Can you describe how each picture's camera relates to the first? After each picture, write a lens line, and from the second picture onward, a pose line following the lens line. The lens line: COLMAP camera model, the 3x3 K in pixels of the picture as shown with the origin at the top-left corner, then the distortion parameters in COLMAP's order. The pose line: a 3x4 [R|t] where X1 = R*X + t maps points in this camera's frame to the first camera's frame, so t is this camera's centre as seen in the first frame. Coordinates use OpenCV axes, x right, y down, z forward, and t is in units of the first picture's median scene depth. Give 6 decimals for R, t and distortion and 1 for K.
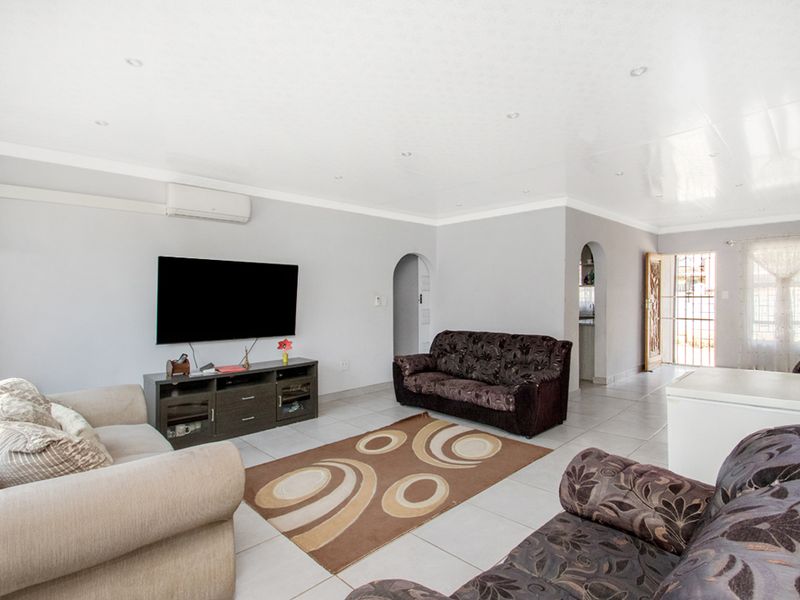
lens RADIAL K [[419.3, 0, 405.2], [0, 419.3, 300.3], [0, 0, 1]] dist [0.016513, 0.000701]
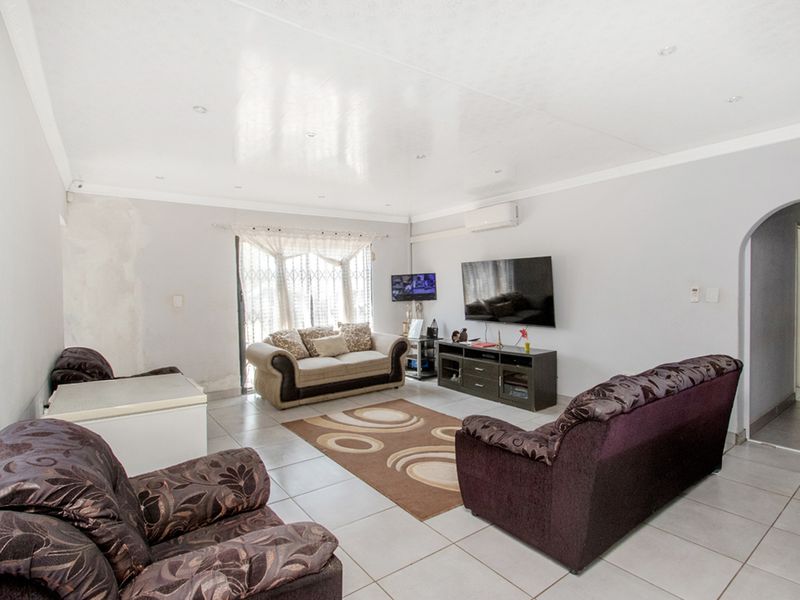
lens RADIAL K [[419.3, 0, 403.2], [0, 419.3, 303.6], [0, 0, 1]] dist [0.016513, 0.000701]
pose [[-0.137763, 0.044204, -0.989478, 0.906247], [0.010328, 0.999013, 0.043193, -0.022514], [0.990411, -0.004269, -0.138084, 0.950034]]
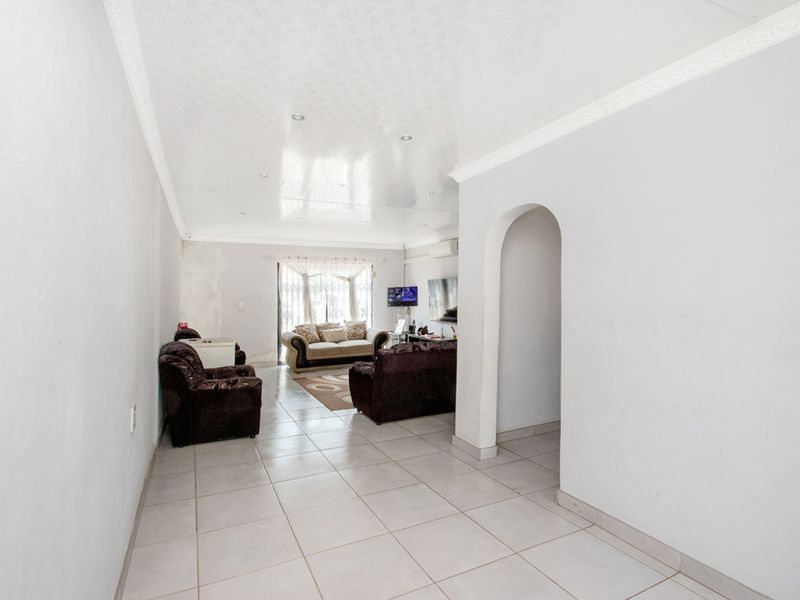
lens RADIAL K [[419.3, 0, 401.5], [0, 419.3, 293.9], [0, 0, 1]] dist [0.016513, 0.000701]
pose [[-0.313152, 0.004870, -0.949691, 1.442922], [0.002339, 0.999988, 0.004357, -0.039324], [0.949700, -0.000857, -0.313159, 1.485817]]
